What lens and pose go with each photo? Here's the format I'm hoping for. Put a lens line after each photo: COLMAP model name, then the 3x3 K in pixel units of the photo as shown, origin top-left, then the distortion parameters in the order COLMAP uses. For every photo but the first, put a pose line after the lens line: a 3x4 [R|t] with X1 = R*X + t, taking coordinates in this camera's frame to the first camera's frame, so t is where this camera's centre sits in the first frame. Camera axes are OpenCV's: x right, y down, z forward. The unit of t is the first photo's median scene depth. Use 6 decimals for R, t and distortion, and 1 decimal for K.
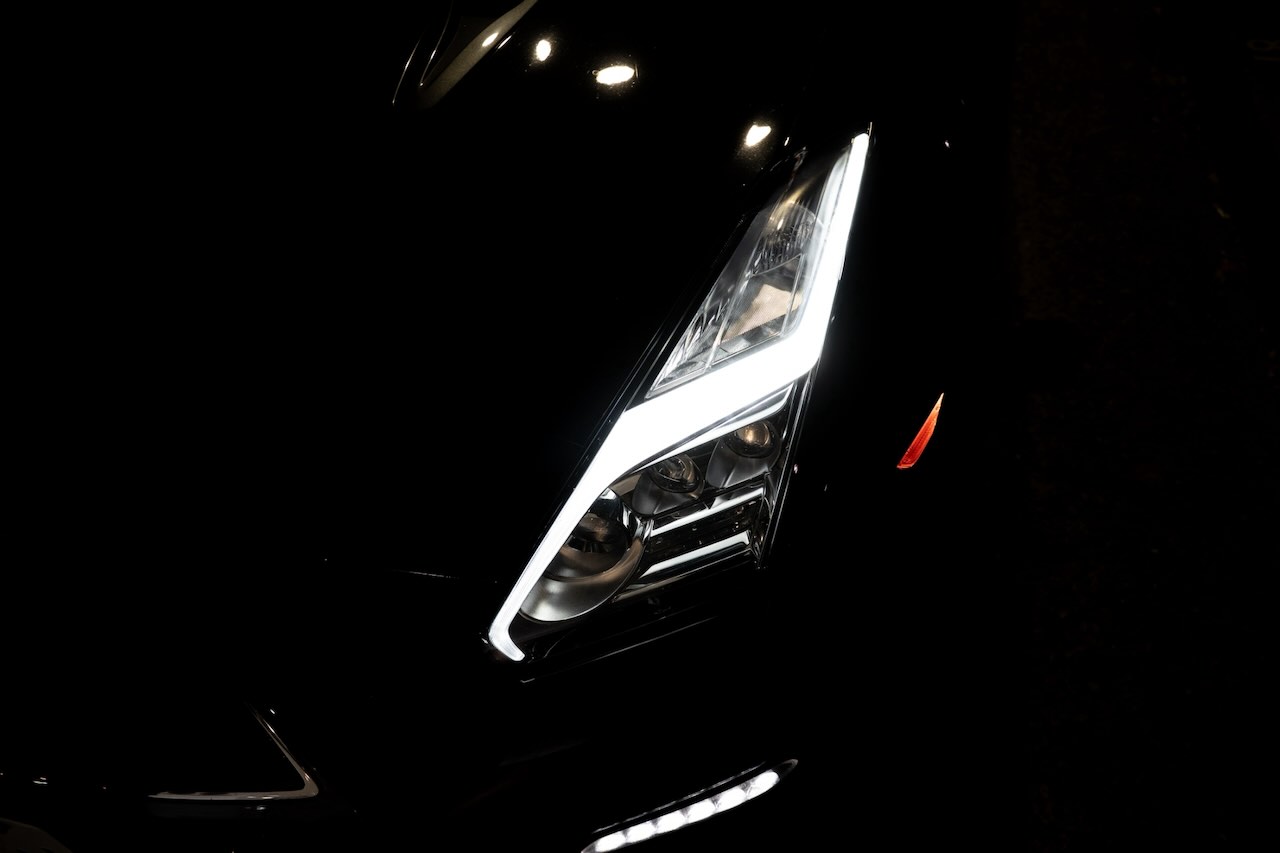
lens RADIAL K [[1731.2, 0, 620.3], [0, 1731.2, 442.2], [0, 0, 1]] dist [0.006024, 0.334602]
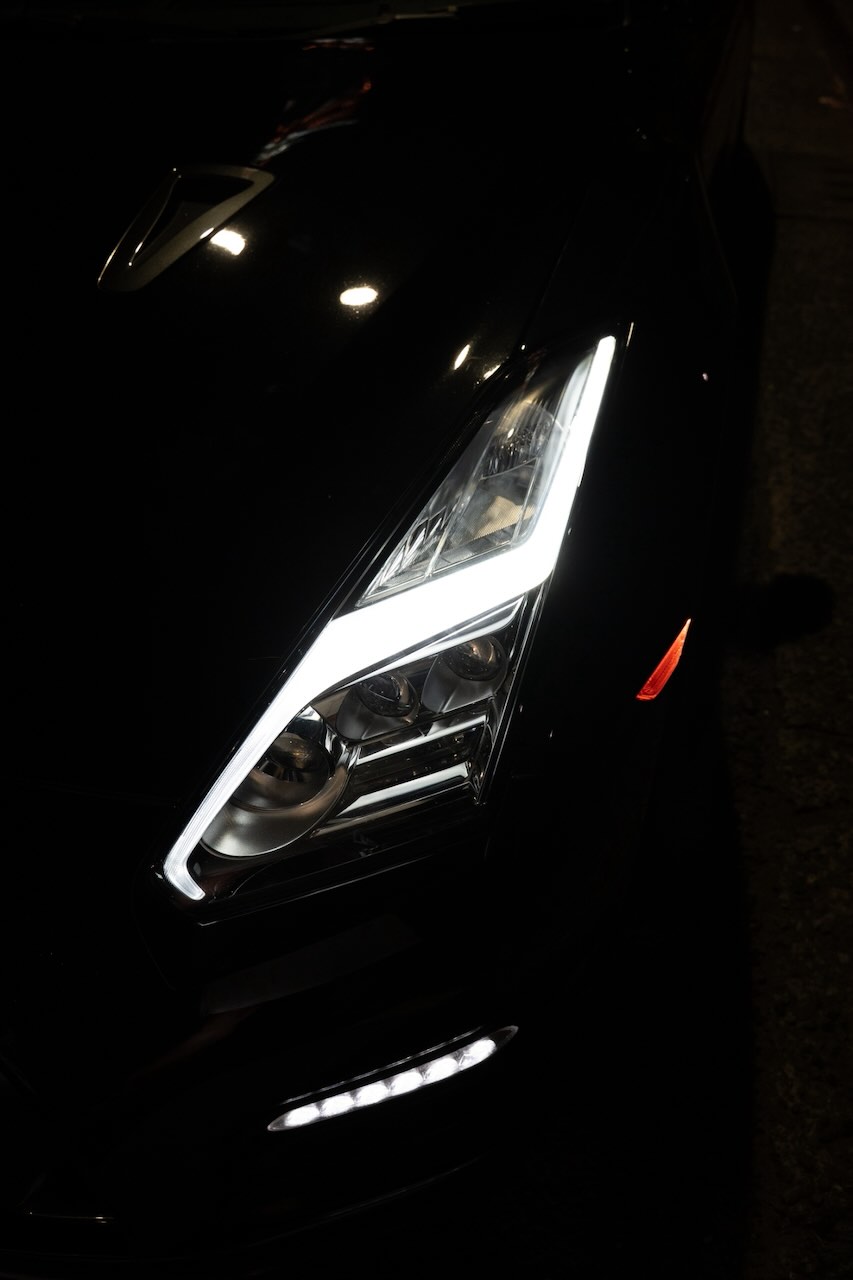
lens RADIAL K [[1731.2, 0, 426.5], [0, 1731.2, 640.0], [0, 0, 1]] dist [0.006024, 0.334602]
pose [[0.998823, 0.033618, 0.034970, 0.019557], [-0.031978, 0.998409, -0.046441, 0.030400], [-0.036476, 0.045268, 0.998309, 0.113103]]
